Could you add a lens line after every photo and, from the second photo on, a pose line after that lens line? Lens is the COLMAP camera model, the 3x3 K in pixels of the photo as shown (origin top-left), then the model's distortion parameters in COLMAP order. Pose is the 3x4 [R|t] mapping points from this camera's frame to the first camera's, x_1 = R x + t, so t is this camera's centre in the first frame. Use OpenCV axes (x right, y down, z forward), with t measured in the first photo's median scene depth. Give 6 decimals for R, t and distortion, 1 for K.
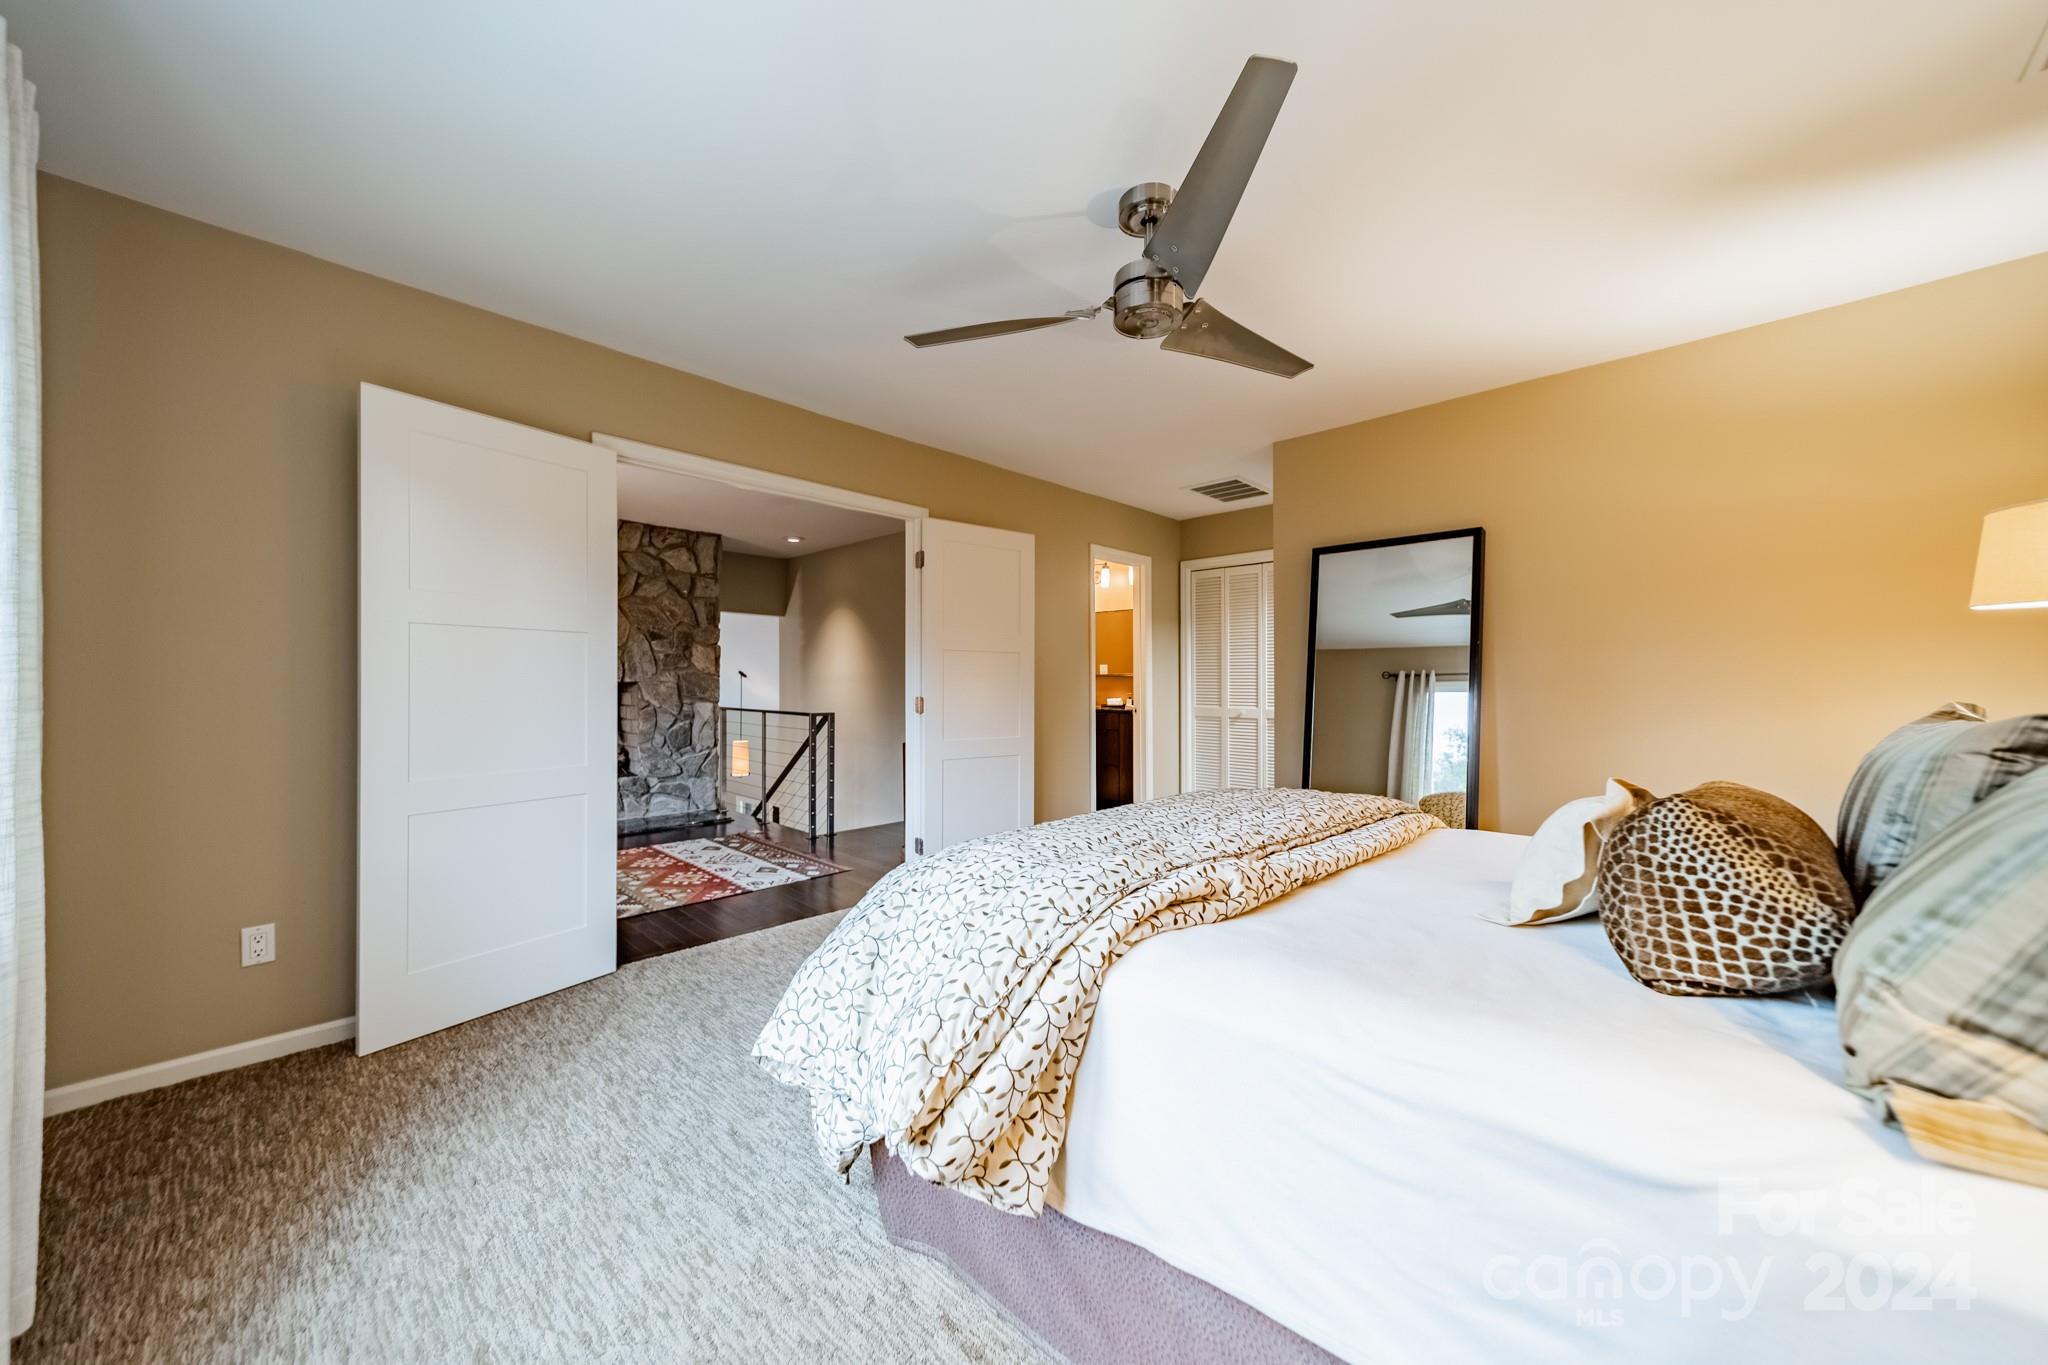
lens RADIAL K [[732.5, 0, 1029.0], [0, 732.5, 683.6], [0, 0, 1]] dist [0.007799, 0.000095]
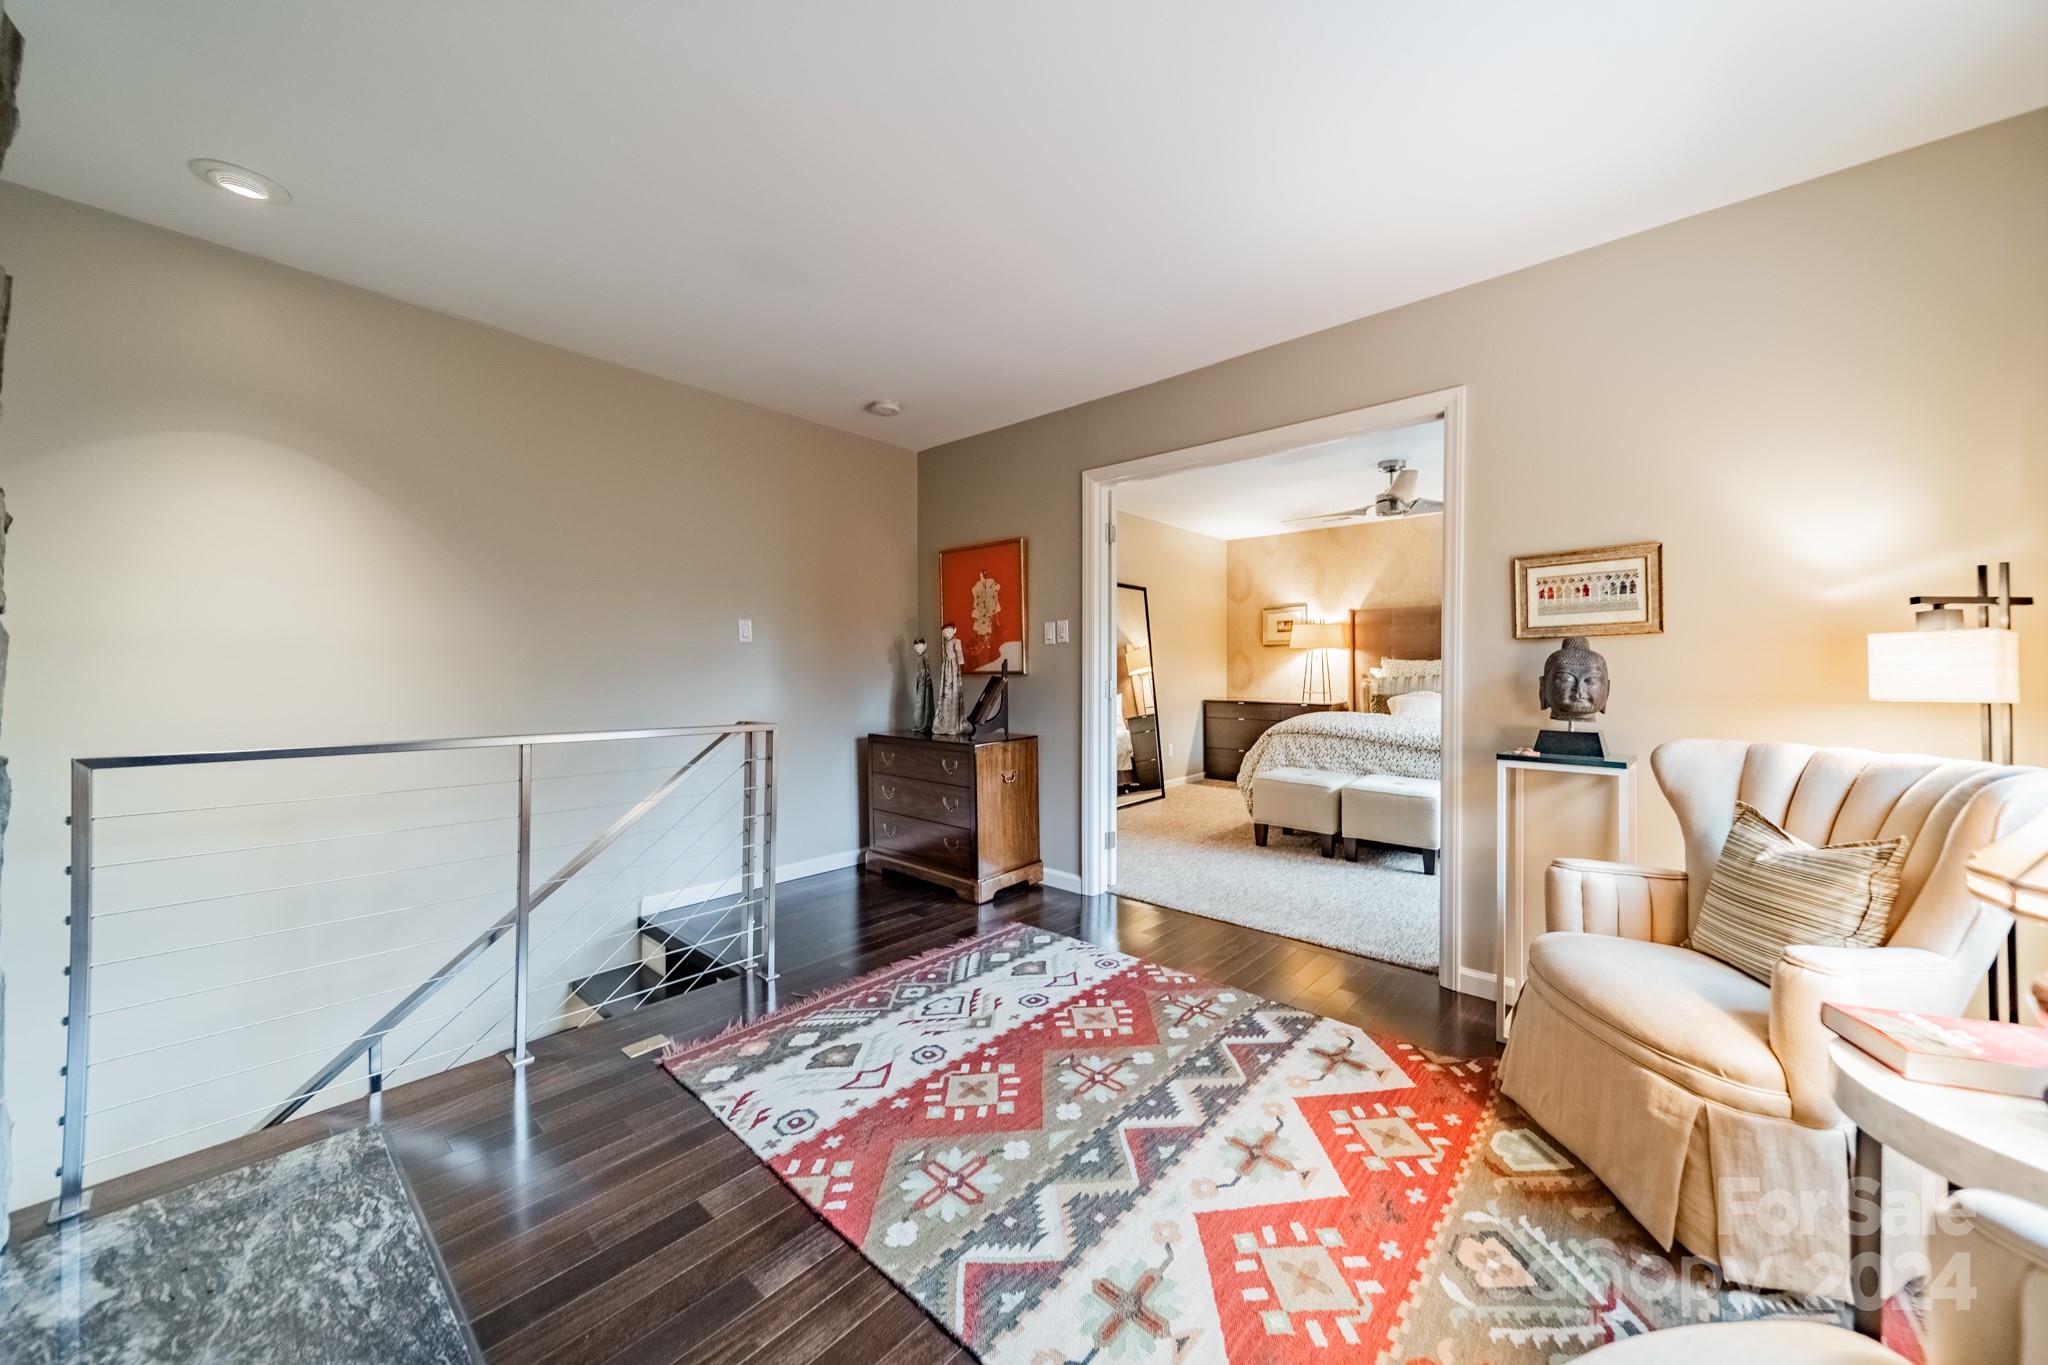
lens RADIAL K [[732.5, 0, 1027.7], [0, 732.5, 674.5], [0, 0, 1]] dist [0.007799, 0.000095]
pose [[-0.046740, -0.009531, 0.998862, -1.097015], [-0.004065, 0.999948, 0.009352, 0.002324], [-0.998899, -0.003624, -0.046776, 1.169080]]
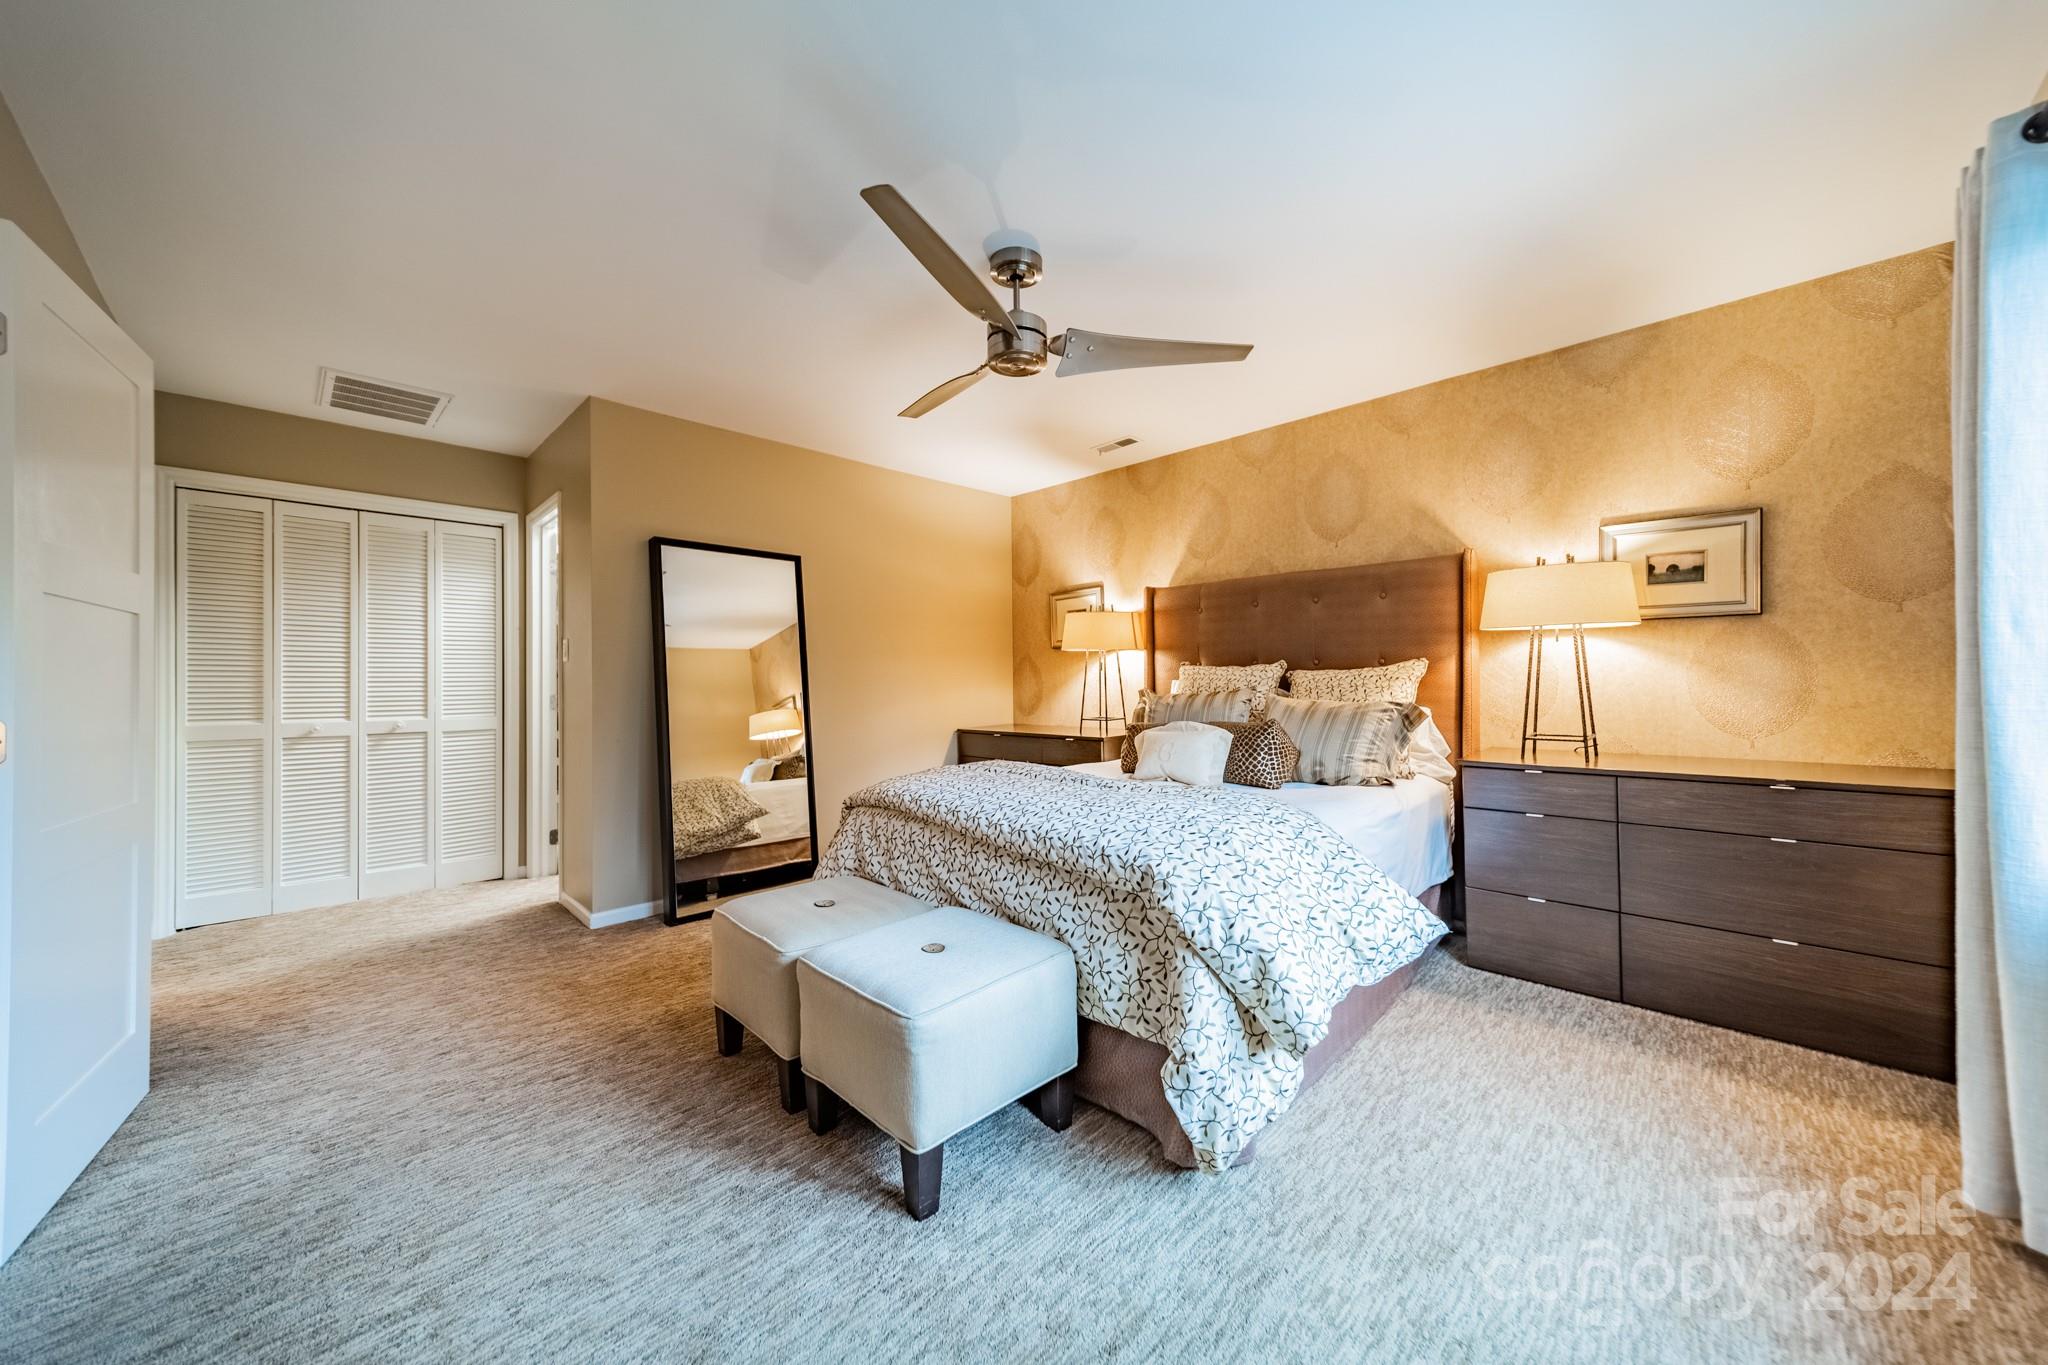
lens RADIAL K [[732.5, 0, 1024.7], [0, 732.5, 680.3], [0, 0, 1]] dist [0.007799, 0.000095]
pose [[0.015683, 0.003512, 0.999871, -0.509038], [0.005562, 0.999978, -0.003600, 0.003118], [-0.999862, 0.005618, 0.015663, 0.503891]]
